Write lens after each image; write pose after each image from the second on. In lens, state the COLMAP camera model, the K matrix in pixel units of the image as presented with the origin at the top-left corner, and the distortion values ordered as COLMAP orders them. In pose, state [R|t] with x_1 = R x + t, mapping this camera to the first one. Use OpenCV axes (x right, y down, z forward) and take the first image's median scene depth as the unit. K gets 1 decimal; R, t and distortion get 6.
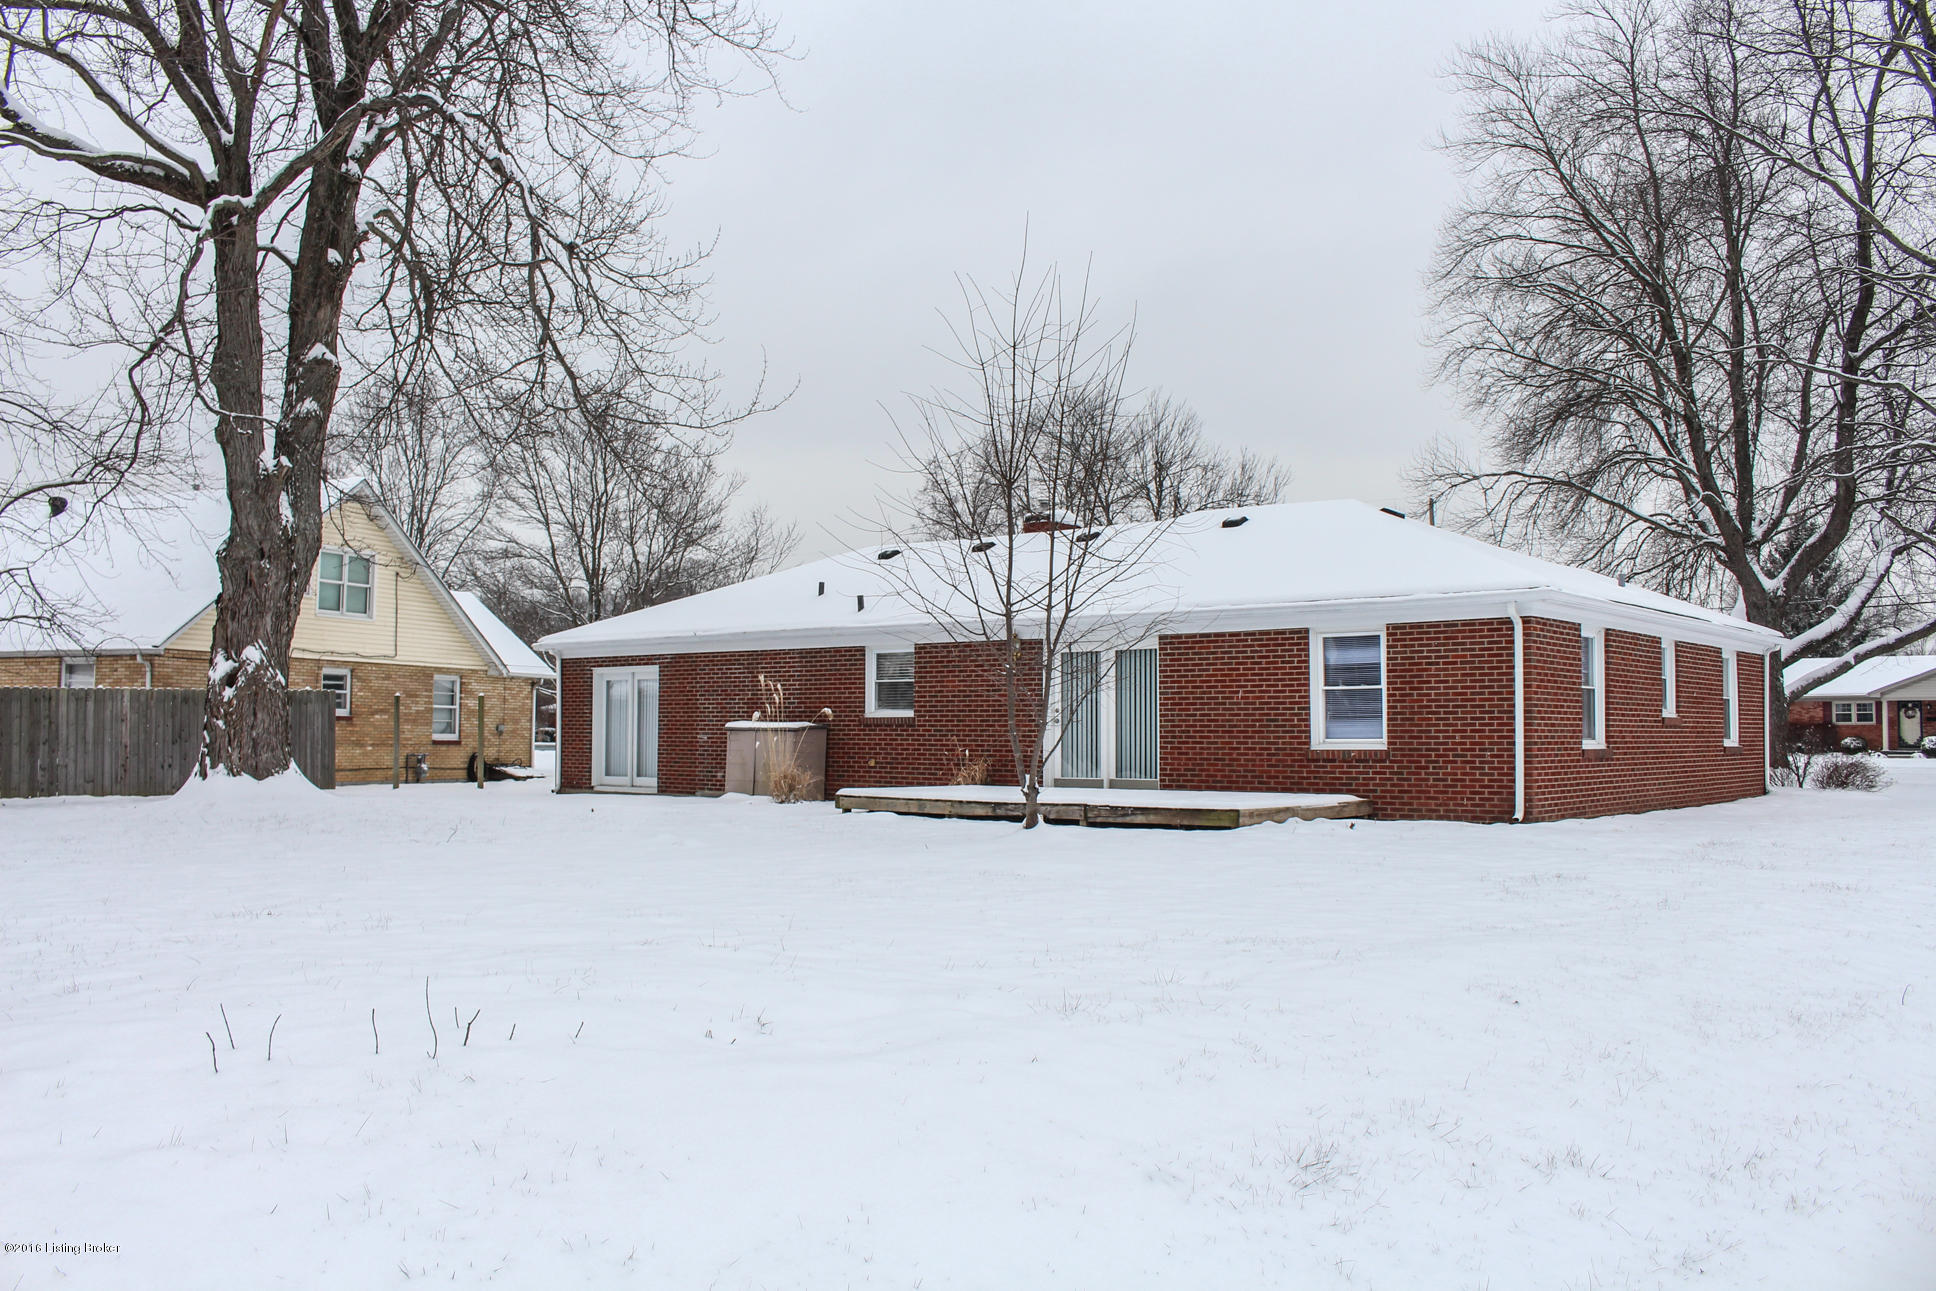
lens RADIAL K [[1615.0, 0, 968.0], [0, 1615.0, 645.5], [0, 0, 1]] dist [-0.101759, 0.006661]
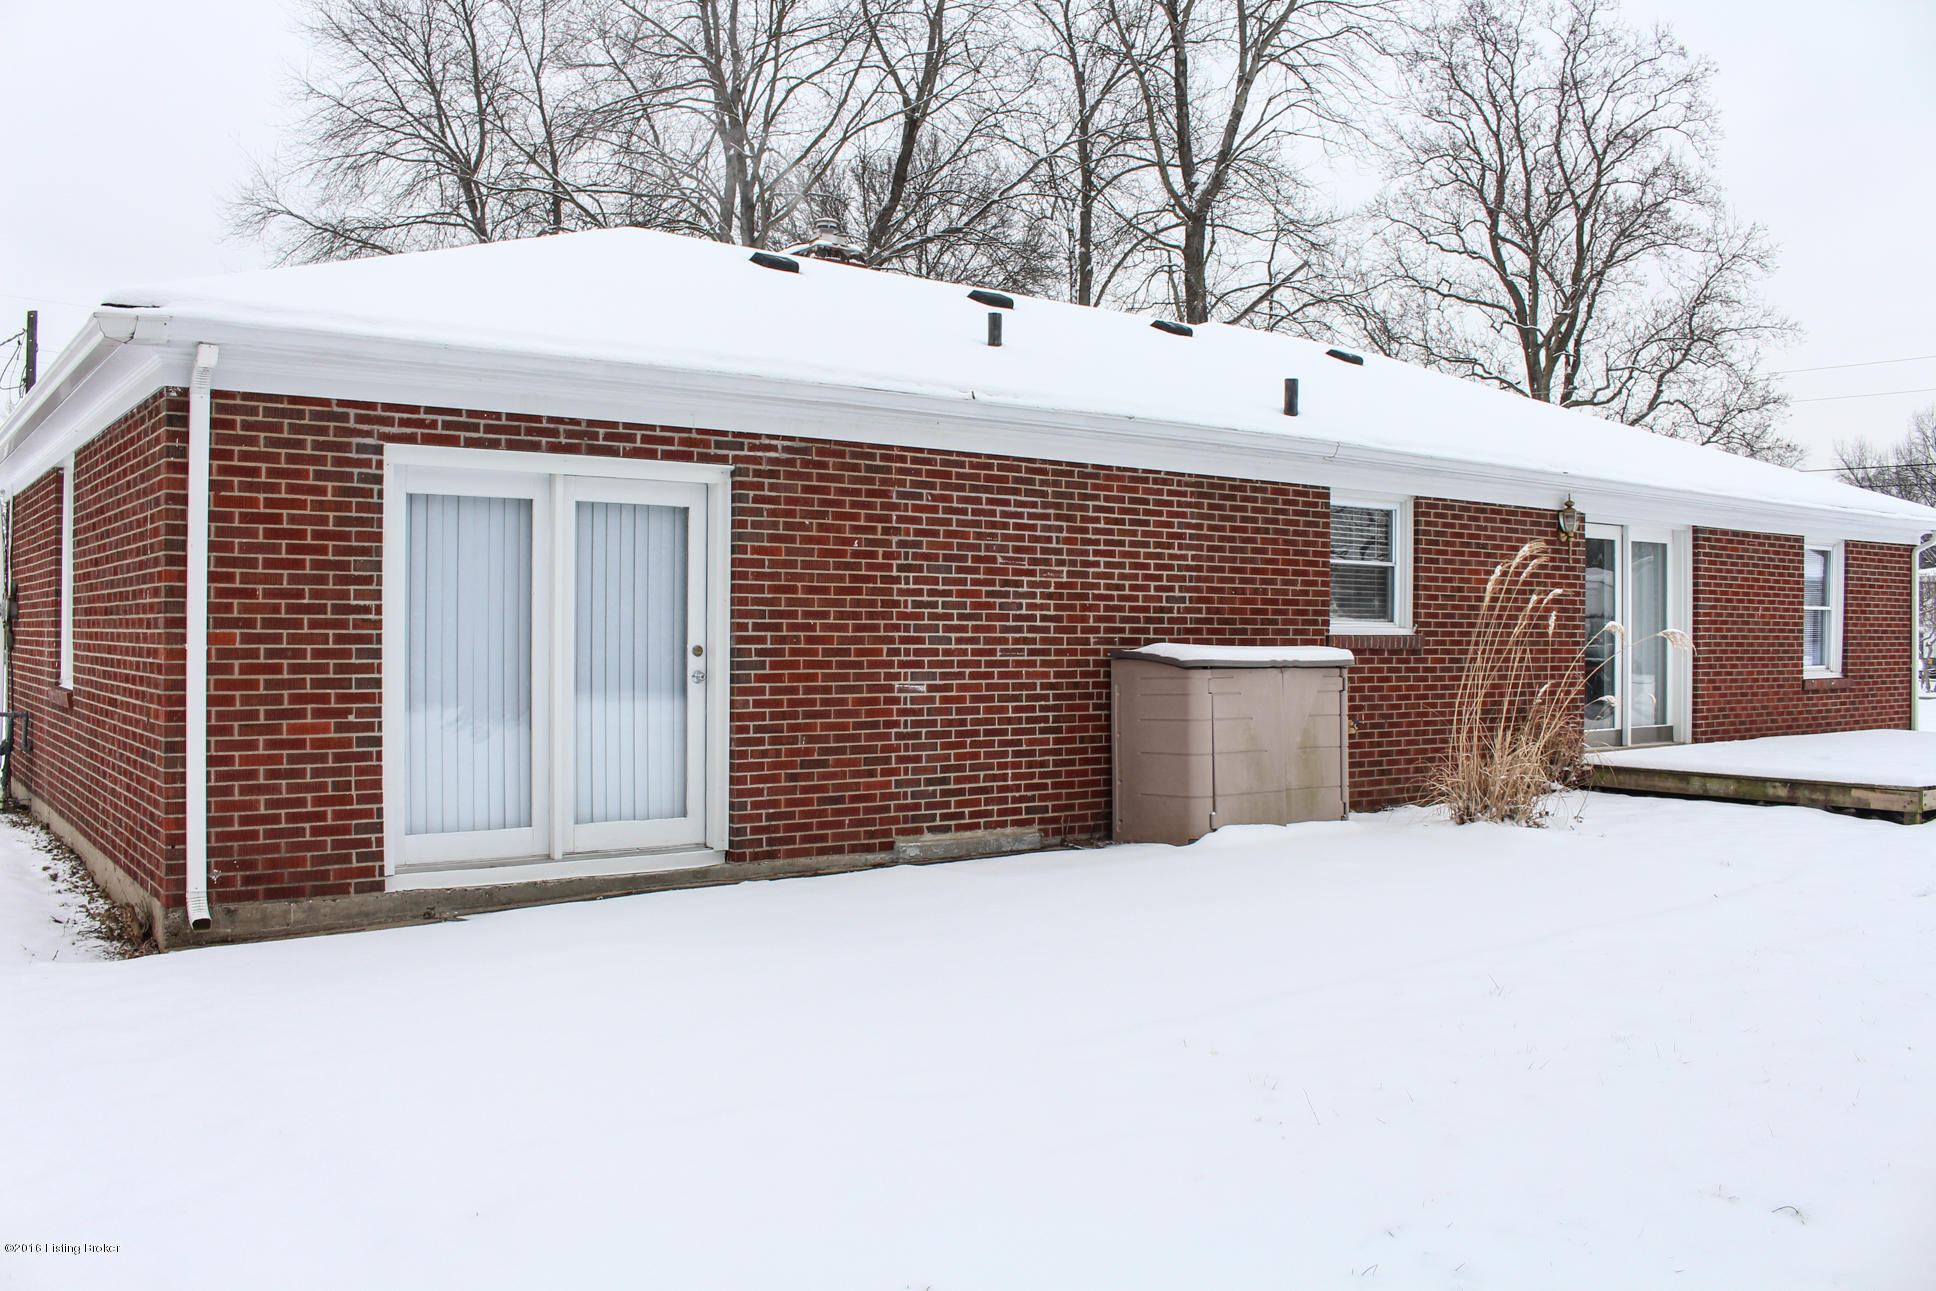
lens RADIAL K [[1615.0, 0, 968.0], [0, 1615.0, 645.5], [0, 0, 1]] dist [-0.101759, 0.006661]
pose [[0.235819, 0.001105, 0.971796, -0.547982], [-0.052221, 0.998569, 0.011537, 0.046497], [-0.970393, -0.053469, 0.235539, 0.976486]]
